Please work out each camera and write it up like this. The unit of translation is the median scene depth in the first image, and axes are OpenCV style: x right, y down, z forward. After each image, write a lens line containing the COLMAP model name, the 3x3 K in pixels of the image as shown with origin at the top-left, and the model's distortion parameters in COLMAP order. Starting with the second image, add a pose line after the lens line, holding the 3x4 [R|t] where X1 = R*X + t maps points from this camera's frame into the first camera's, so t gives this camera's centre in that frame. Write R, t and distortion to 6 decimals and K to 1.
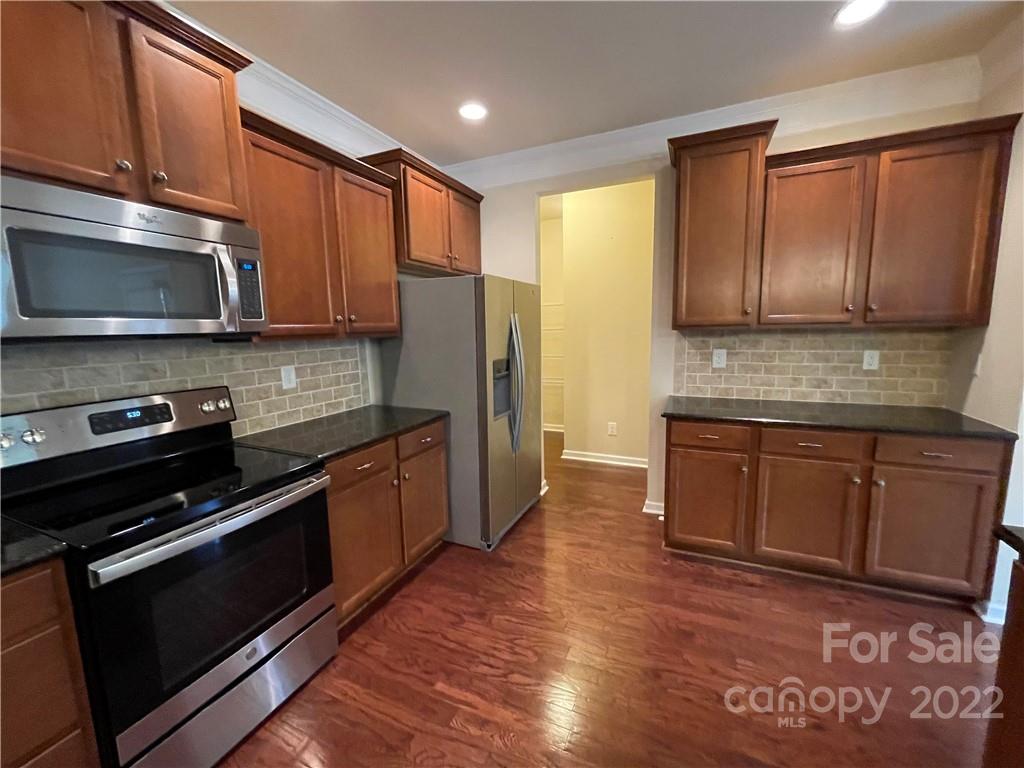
lens RADIAL K [[412.9, 0, 512.0], [0, 412.9, 384.0], [0, 0, 1]] dist [-0.003450, 0.000015]
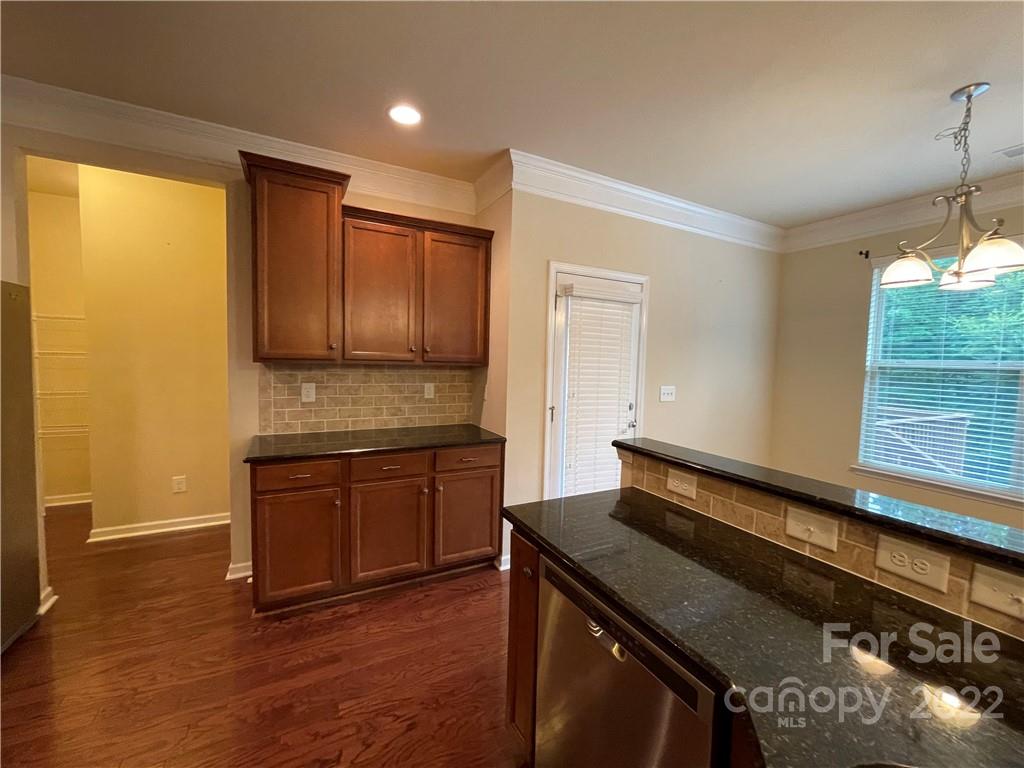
lens RADIAL K [[412.9, 0, 512.0], [0, 412.9, 384.0], [0, 0, 1]] dist [-0.003450, 0.000015]
pose [[0.614353, -0.011866, 0.788942, 0.031917], [0.068356, 0.996928, -0.038235, -0.013020], [-0.786065, 0.077419, 0.613277, 0.023929]]
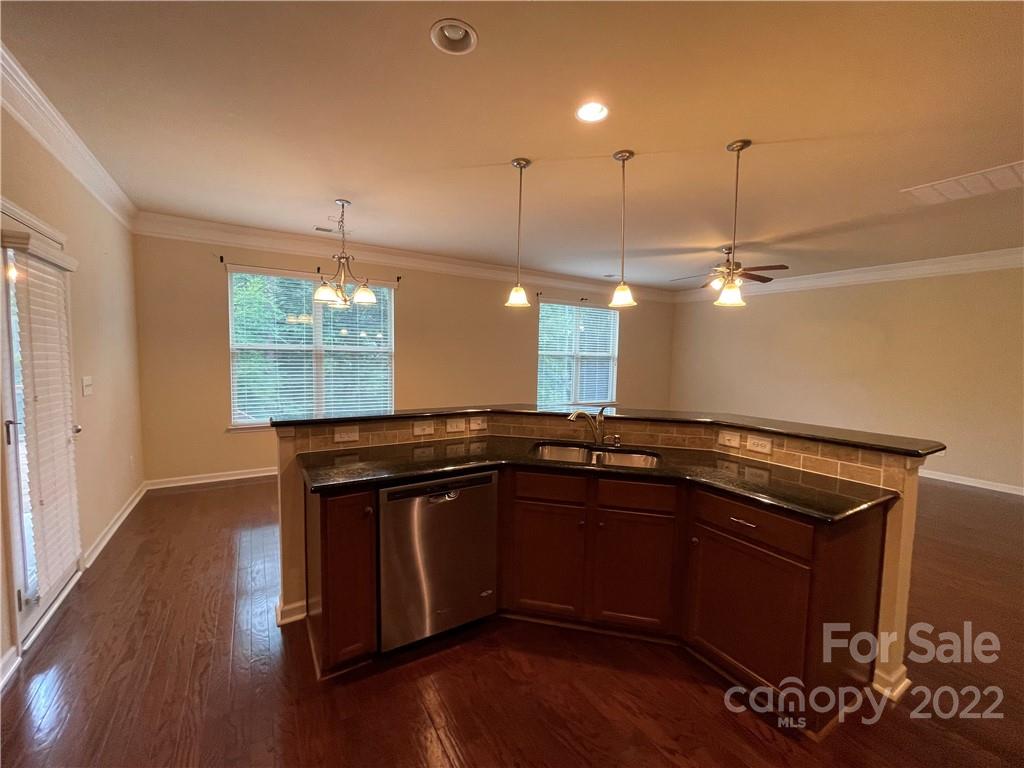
lens RADIAL K [[411.5, 0, 510.8], [0, 411.5, 382.7], [0, 0, 1]] dist [-0.000472, -0.000160]
pose [[-0.832987, -0.035903, 0.552126, -0.127211], [0.070342, 0.982924, 0.170039, -0.110335], [-0.548803, 0.180478, -0.816237, 0.719322]]
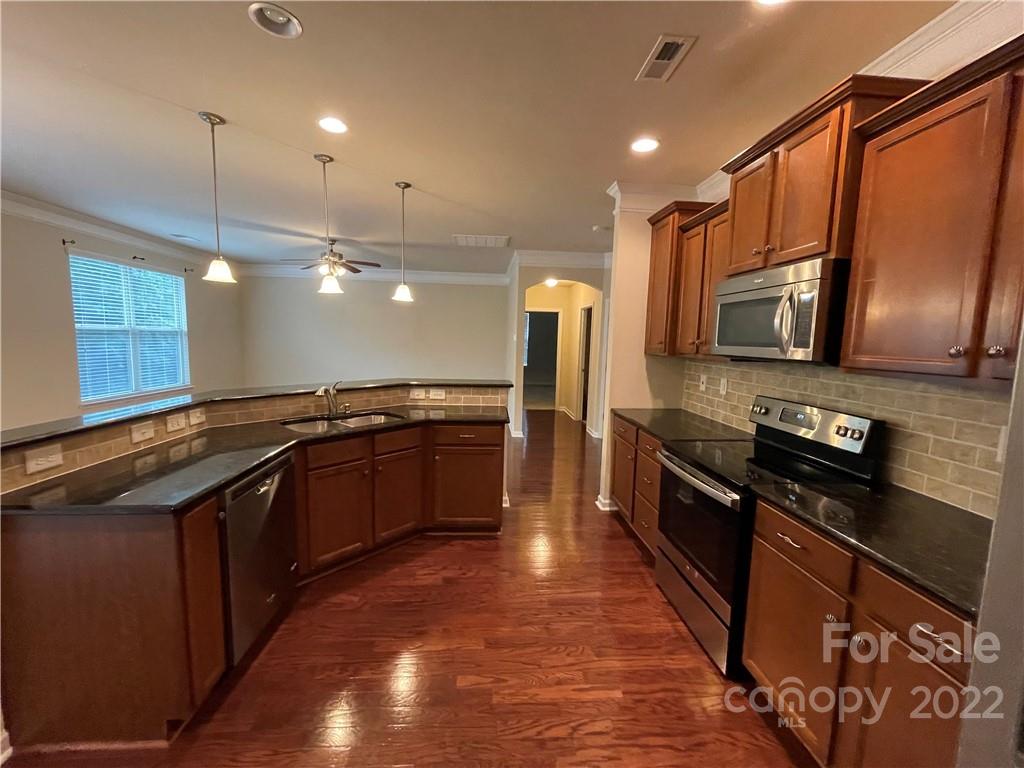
lens RADIAL K [[412.5, 0, 511.1], [0, 412.5, 380.5], [0, 0, 1]] dist [-0.000559, 0.000079]
pose [[-0.881070, 0.045173, -0.470823, 0.333919], [-0.072328, 0.970854, 0.228499, -0.169626], [0.467422, 0.235377, -0.852123, 1.004542]]
